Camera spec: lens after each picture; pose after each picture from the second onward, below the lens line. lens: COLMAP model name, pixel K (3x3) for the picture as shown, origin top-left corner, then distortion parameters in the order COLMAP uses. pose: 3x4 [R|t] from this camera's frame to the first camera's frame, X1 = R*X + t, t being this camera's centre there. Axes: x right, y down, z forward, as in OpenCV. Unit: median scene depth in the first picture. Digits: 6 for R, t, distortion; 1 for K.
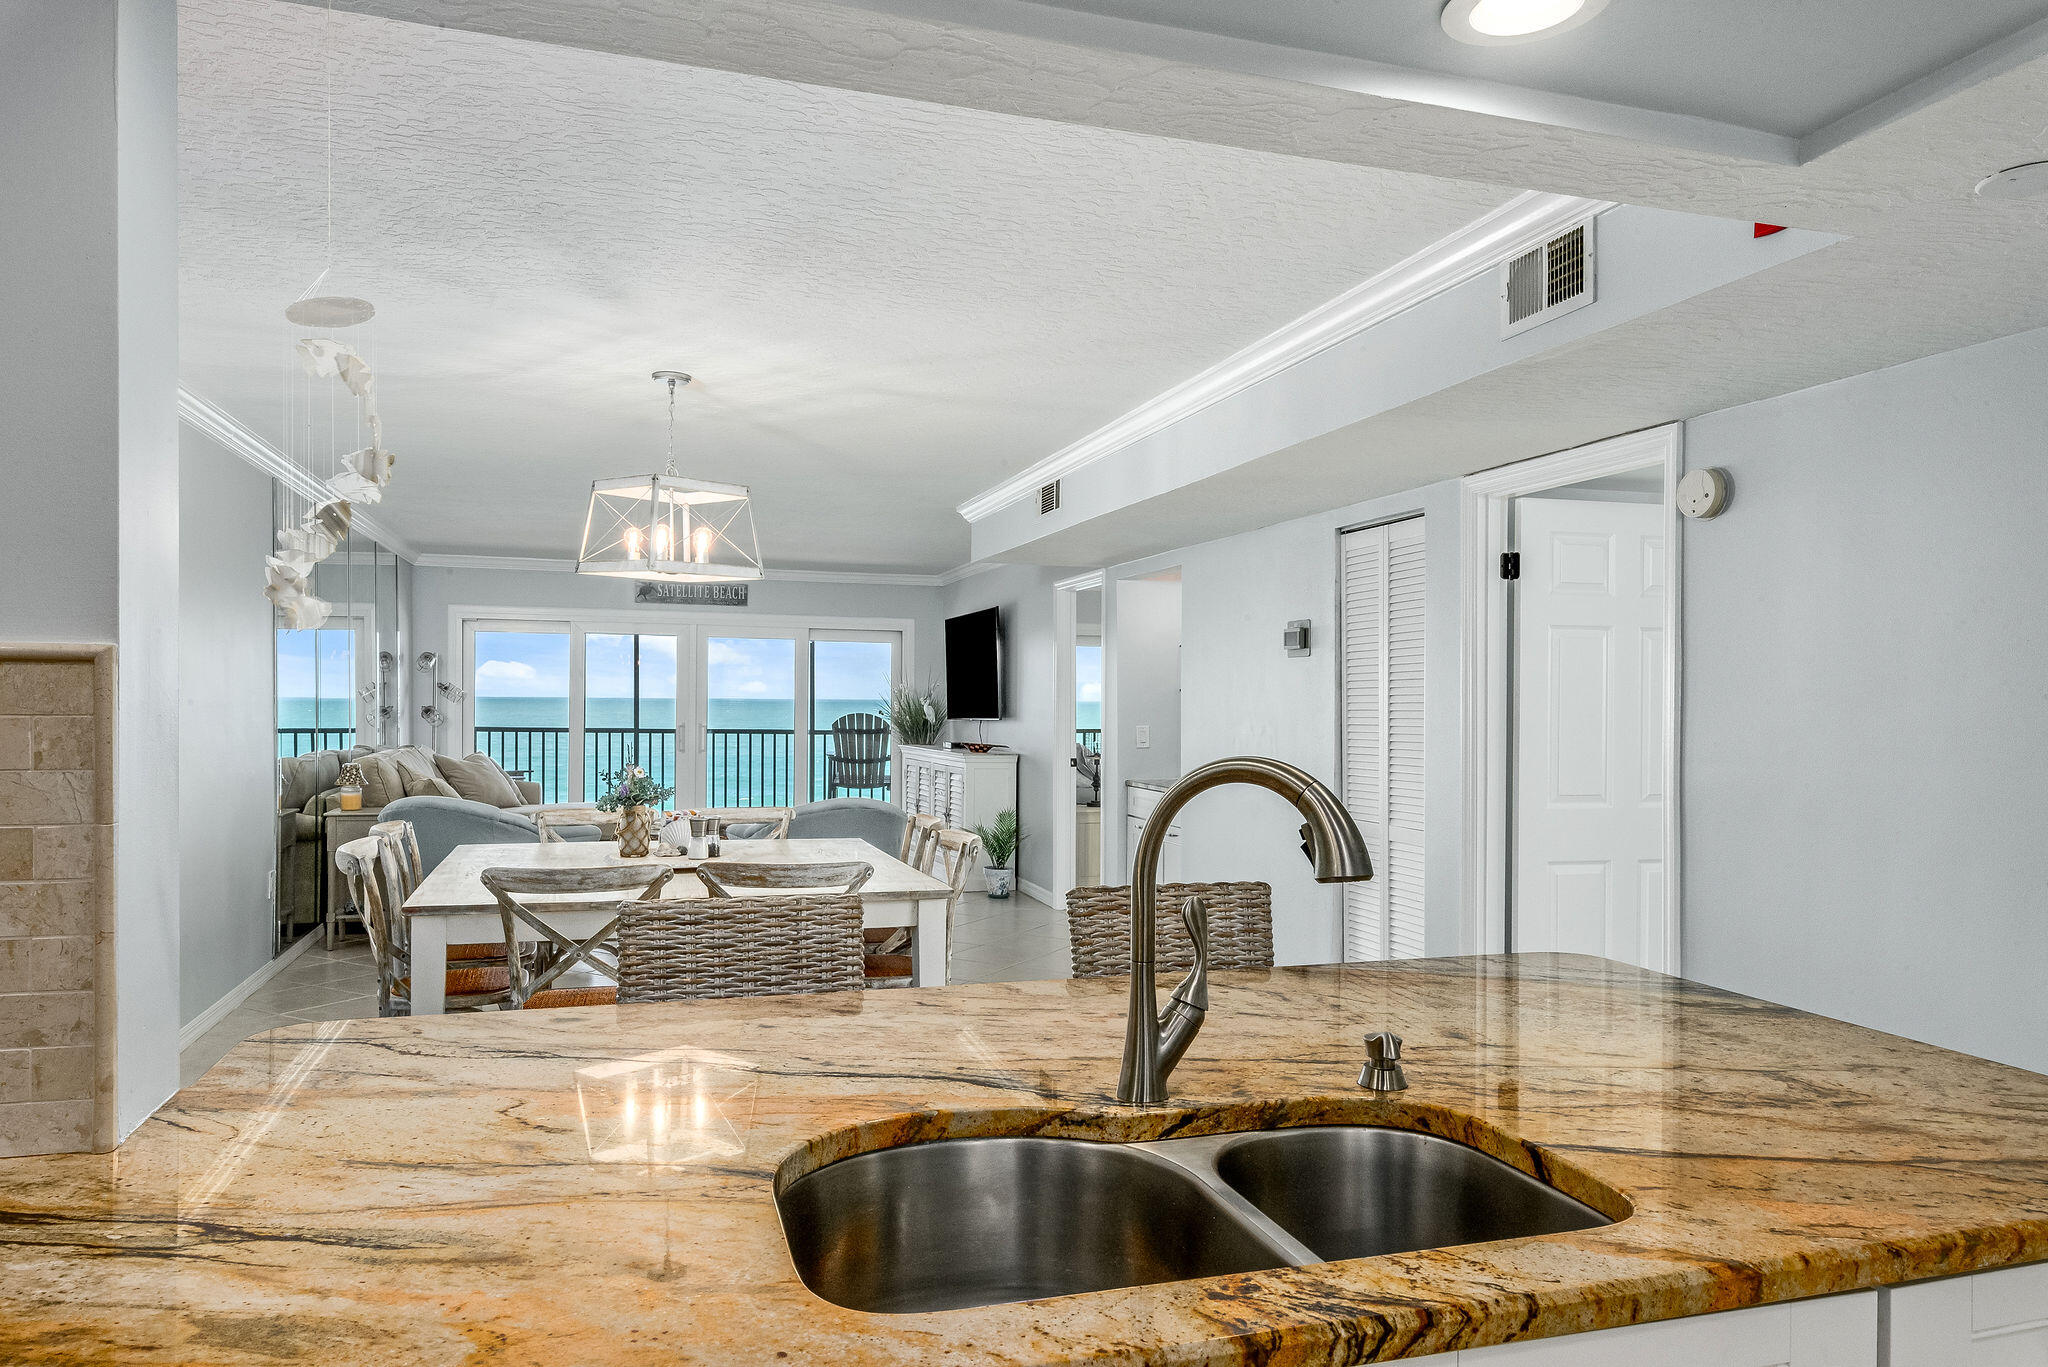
lens RADIAL K [[1322.6, 0, 1023.7], [0, 1322.6, 712.8], [0, 0, 1]] dist [0.006377, 0.002641]
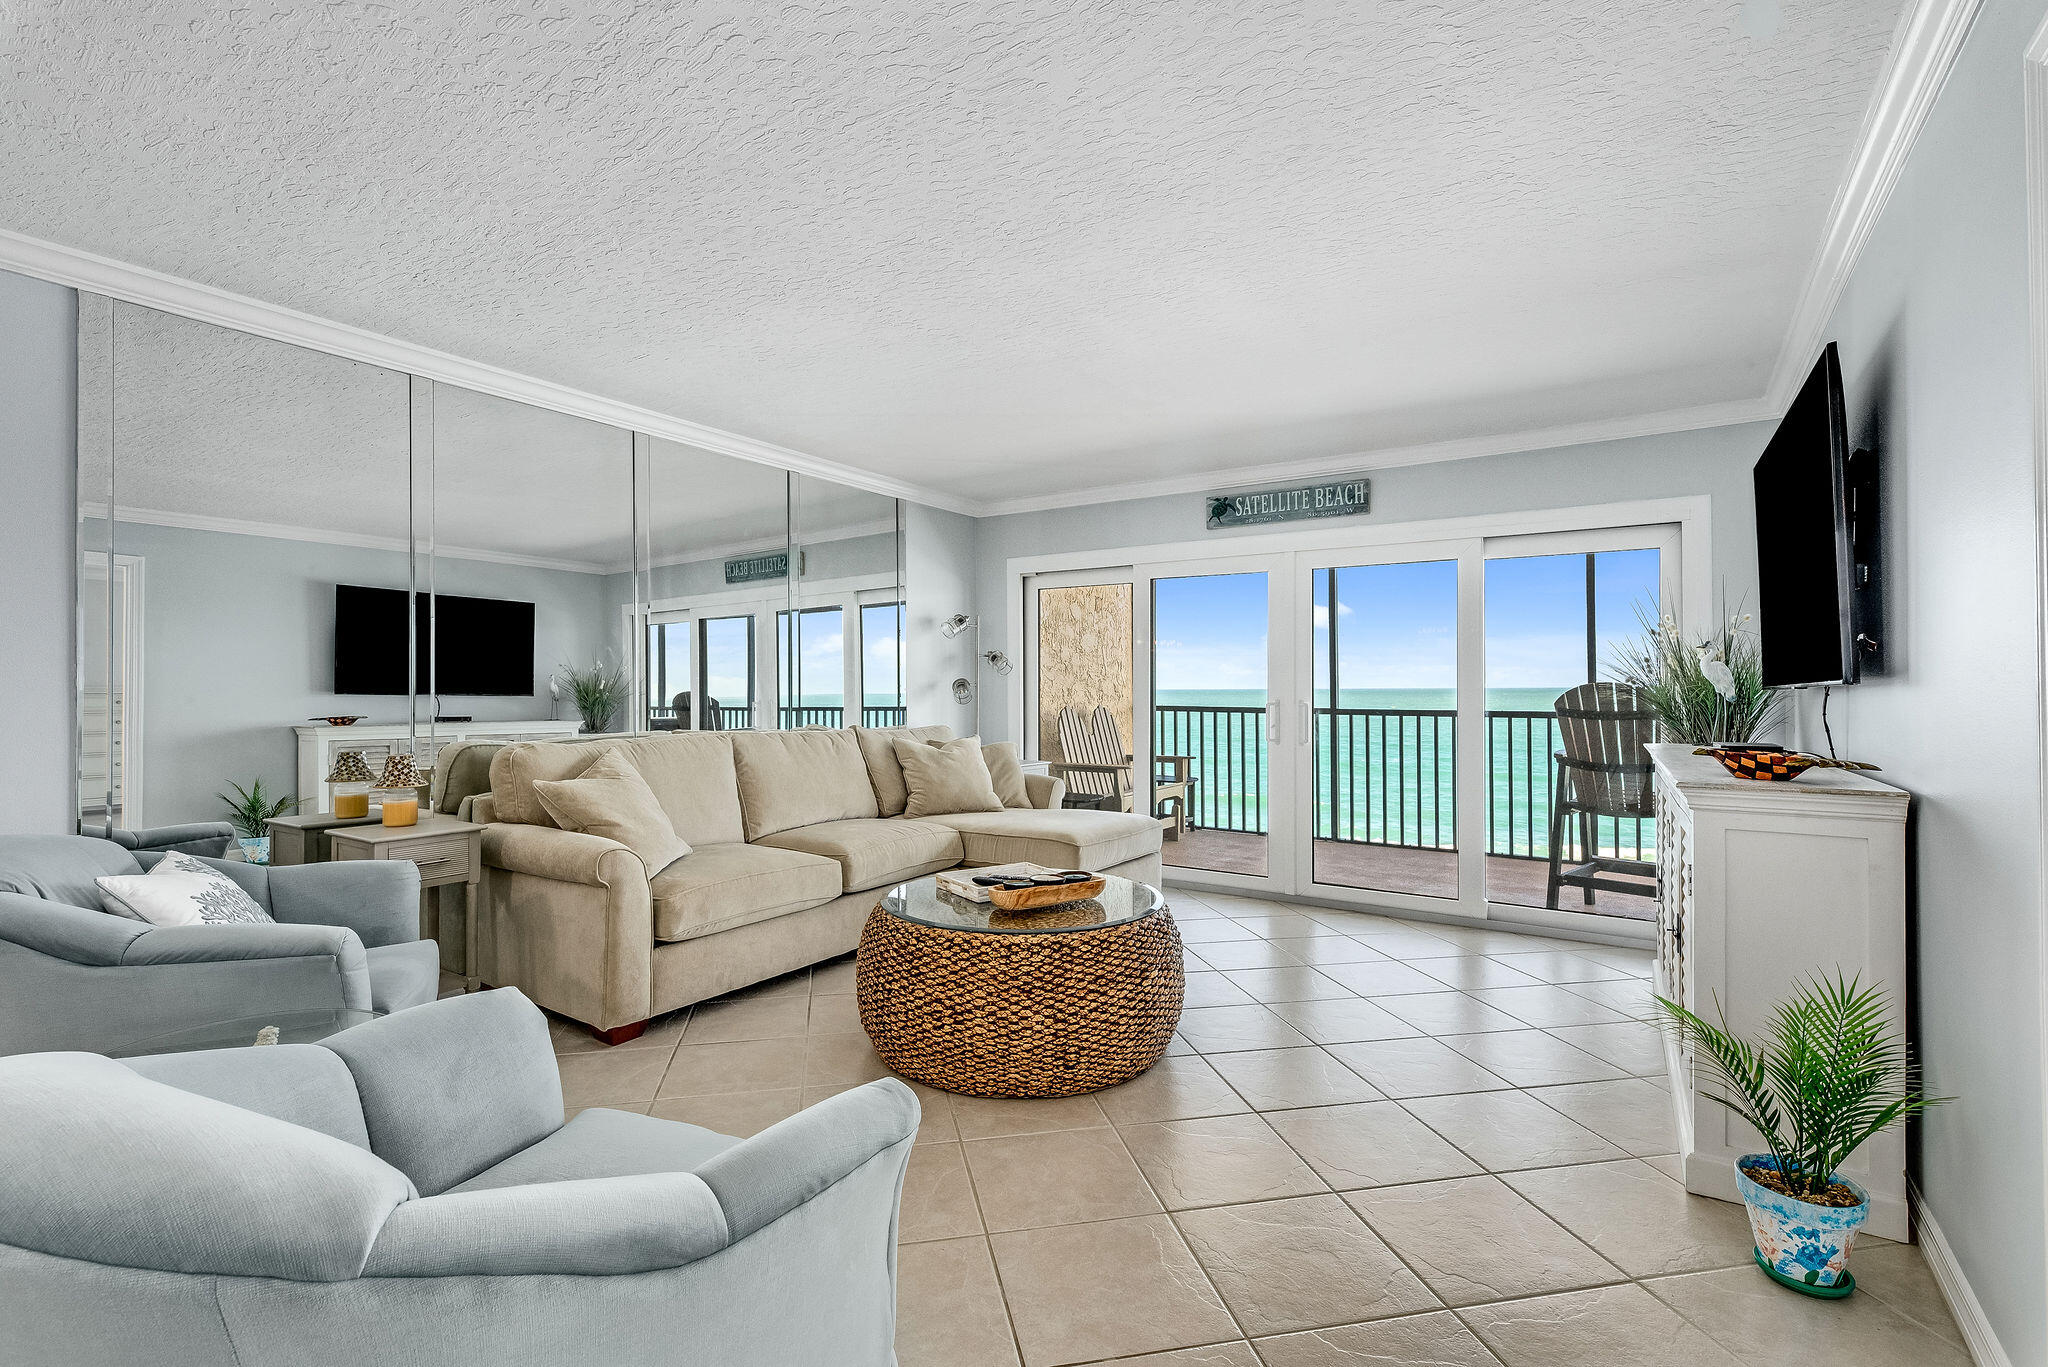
lens RADIAL K [[929.7, 0, 1017.5], [0, 929.7, 692.5], [0, 0, 1]] dist [0.009015, -0.000435]
pose [[0.629377, -0.008716, -0.777051, 0.033131], [0.002919, 0.999957, -0.008851, 0.009124], [0.777095, 0.003302, 0.629375, 0.697324]]
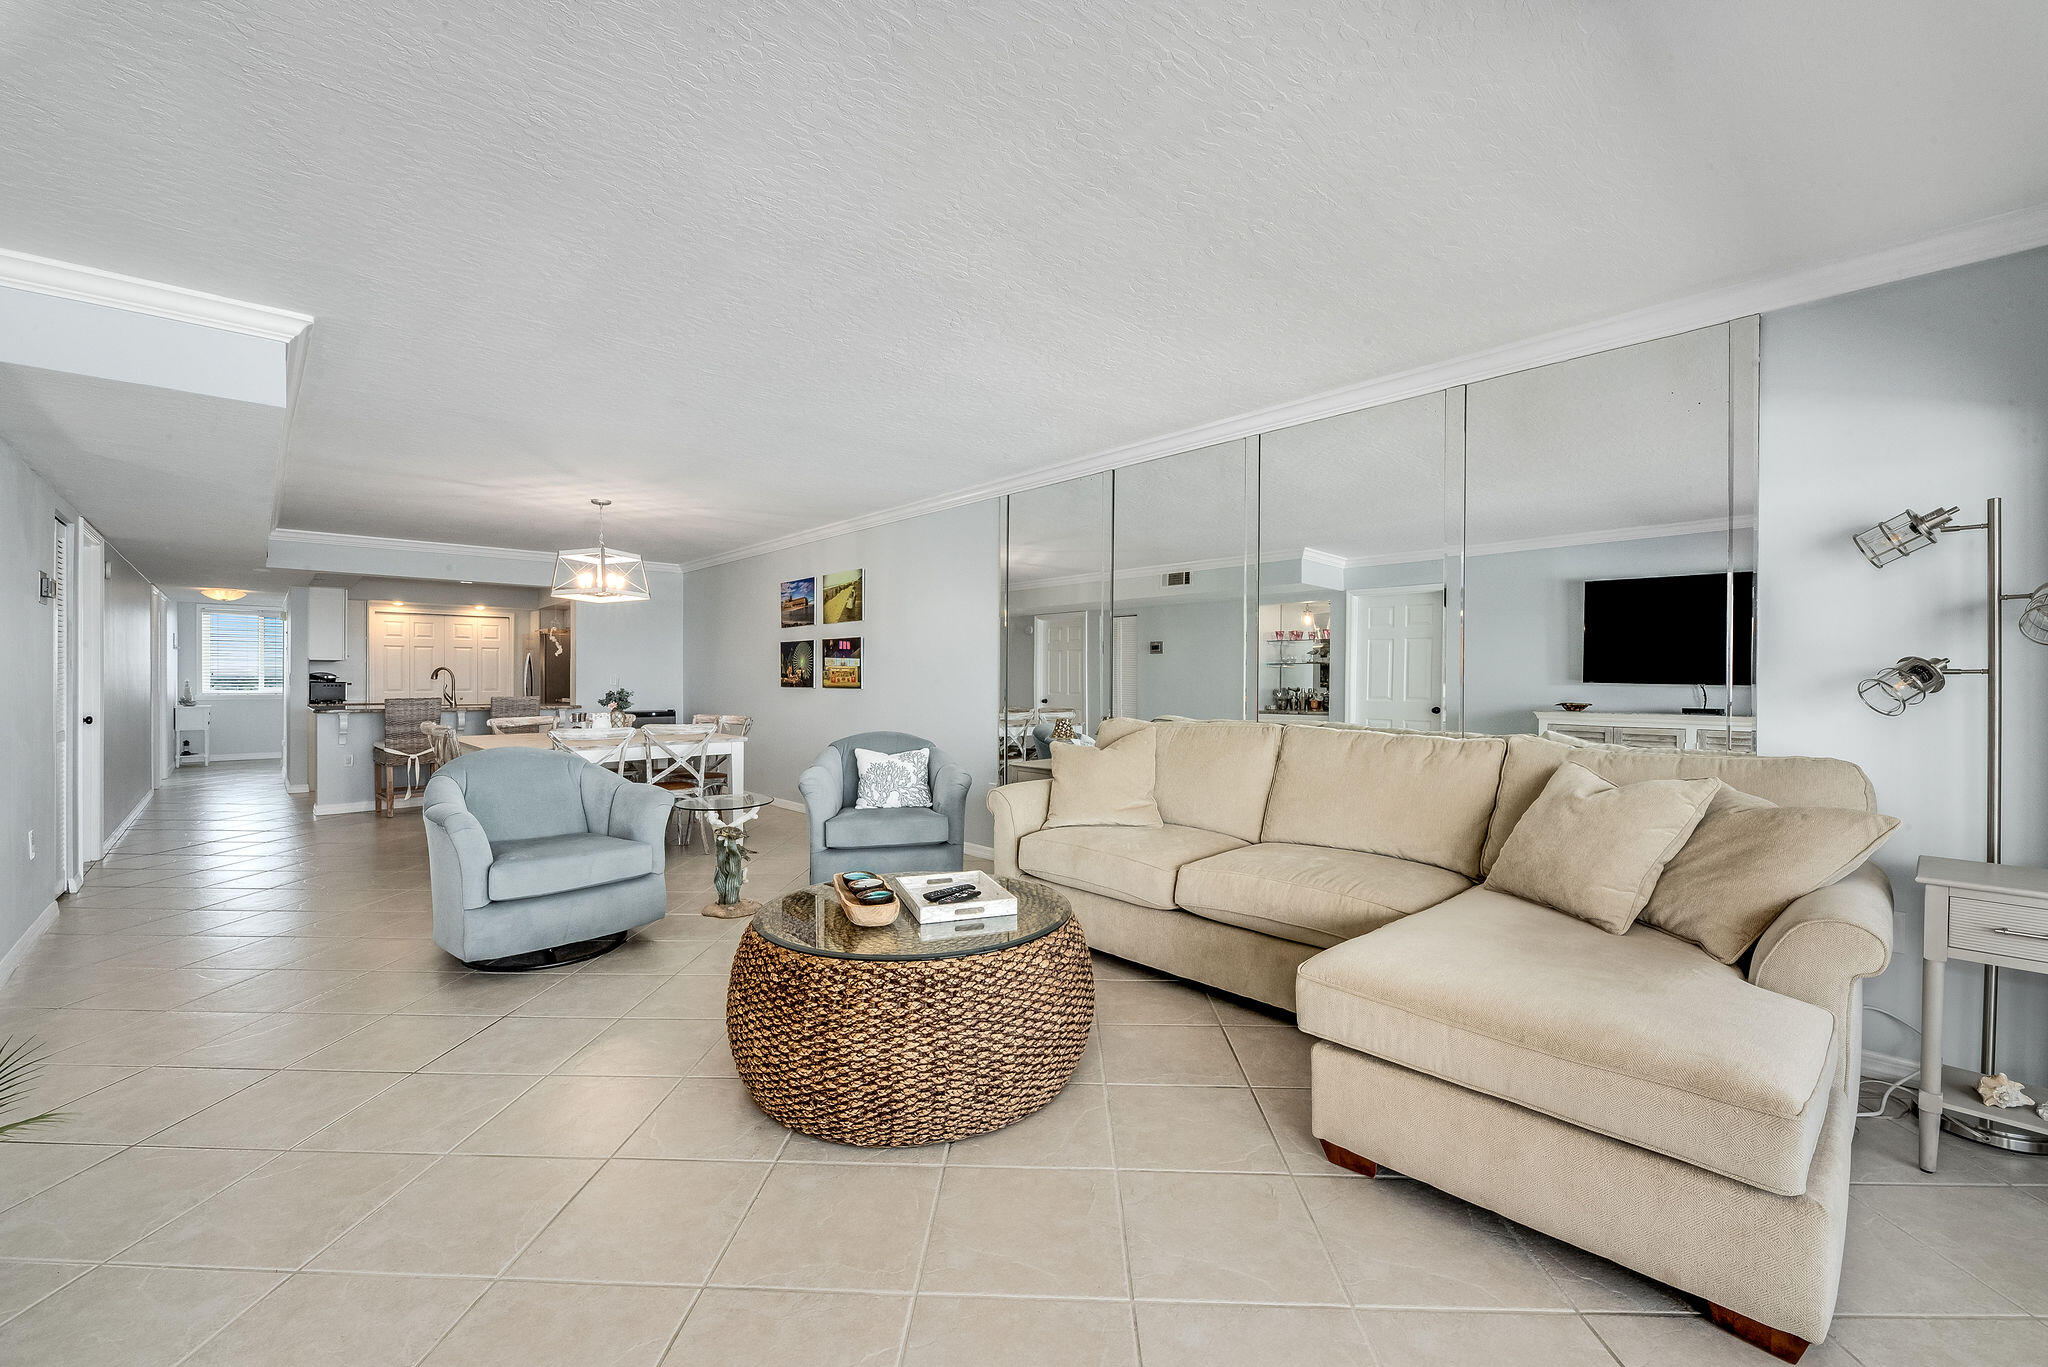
lens RADIAL K [[825.5, 0, 1021.4], [0, 825.5, 685.2], [0, 0, 1]] dist [-0.003913, -0.000415]
pose [[-0.896297, -0.010764, -0.443323, -0.125290], [-0.016173, 0.999834, 0.008423, 0.006381], [0.443159, 0.014719, -0.896322, 1.119179]]
